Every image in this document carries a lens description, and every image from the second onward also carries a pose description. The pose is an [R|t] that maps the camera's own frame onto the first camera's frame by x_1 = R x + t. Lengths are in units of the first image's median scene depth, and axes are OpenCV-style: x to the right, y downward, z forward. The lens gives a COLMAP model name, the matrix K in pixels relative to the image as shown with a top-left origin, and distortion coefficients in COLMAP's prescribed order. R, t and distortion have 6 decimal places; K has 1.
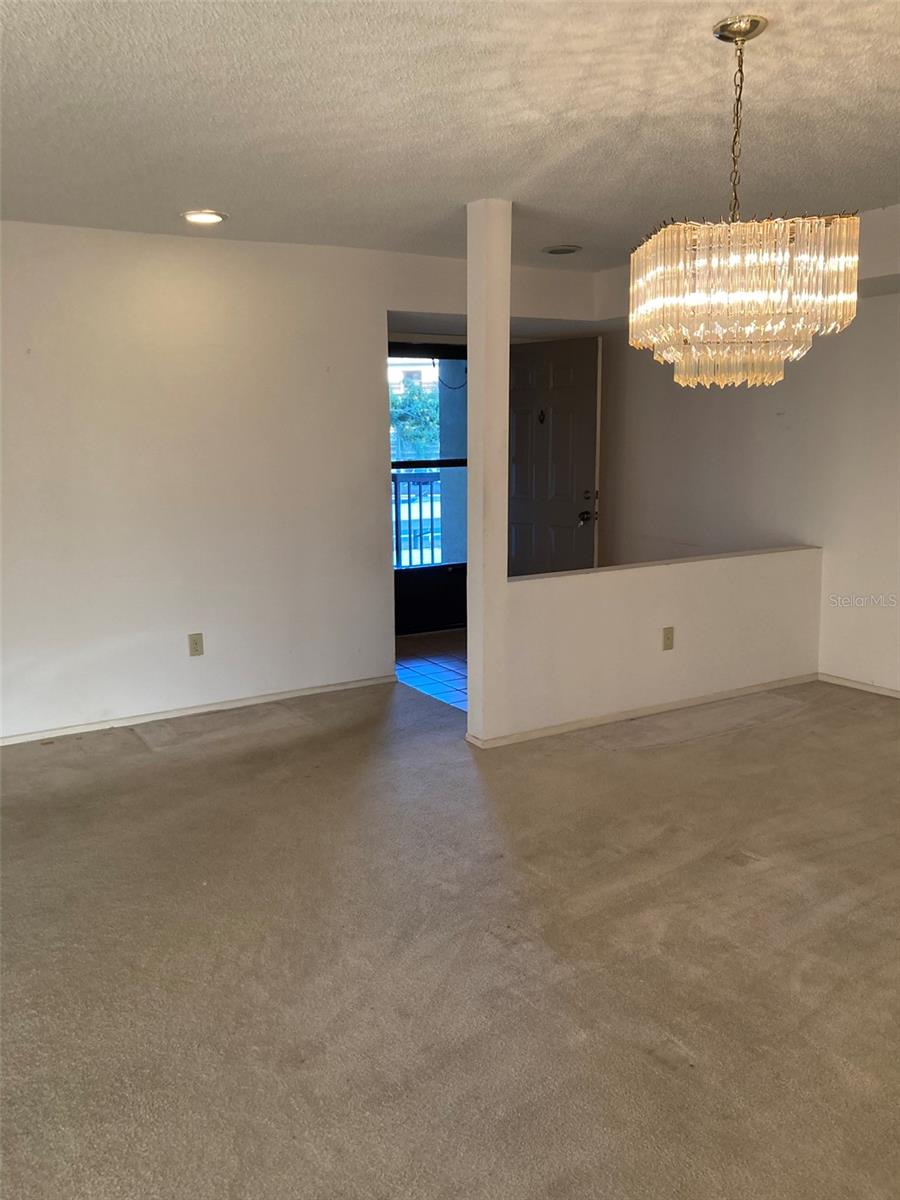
lens RADIAL K [[980.8, 0, 447.8], [0, 980.8, 599.0], [0, 0, 1]] dist [0.016520, -0.041246]
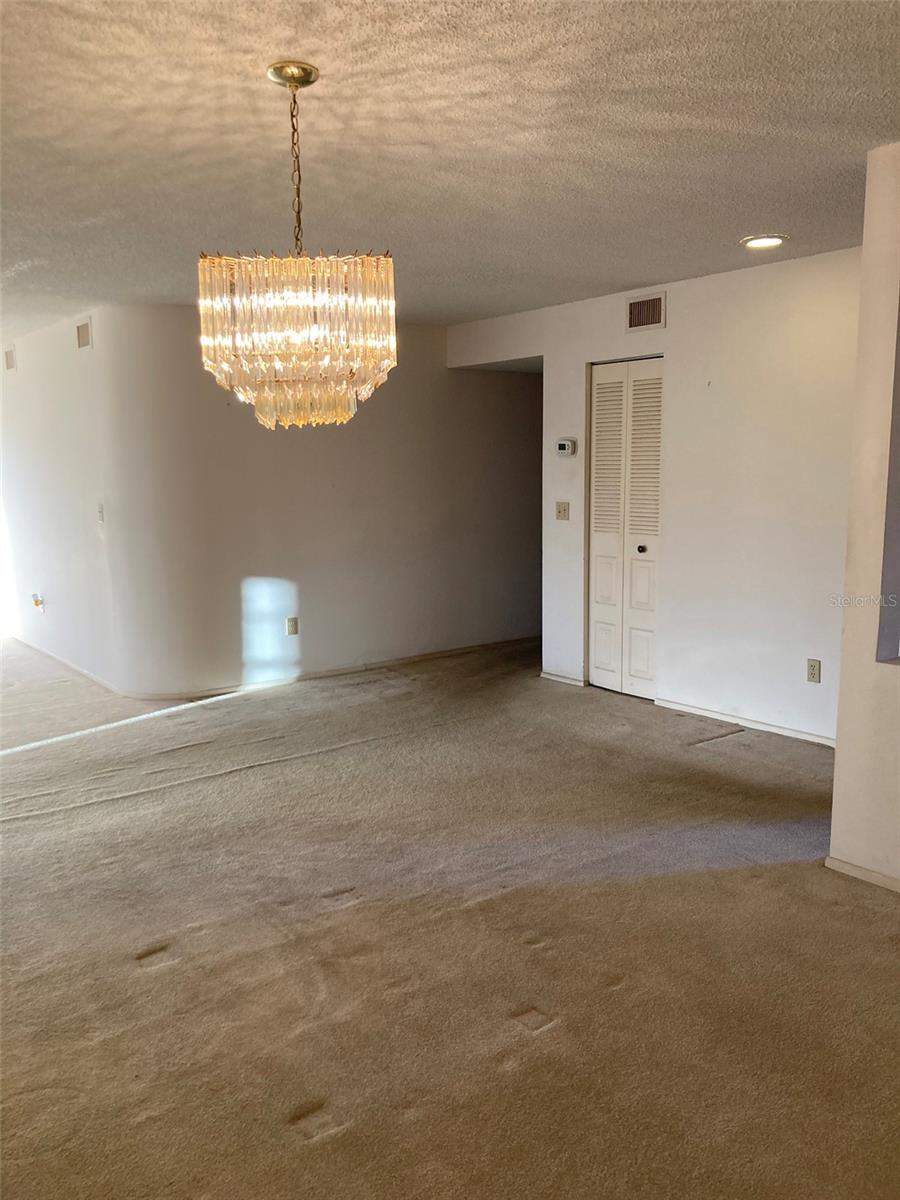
lens RADIAL K [[980.8, 0, 447.4], [0, 980.8, 600.4], [0, 0, 1]] dist [0.016520, -0.041246]
pose [[0.112443, 0.154415, -0.981587, 1.206805], [-0.154703, 0.978526, 0.136212, -0.183014], [0.981541, 0.136538, 0.133917, 0.945182]]
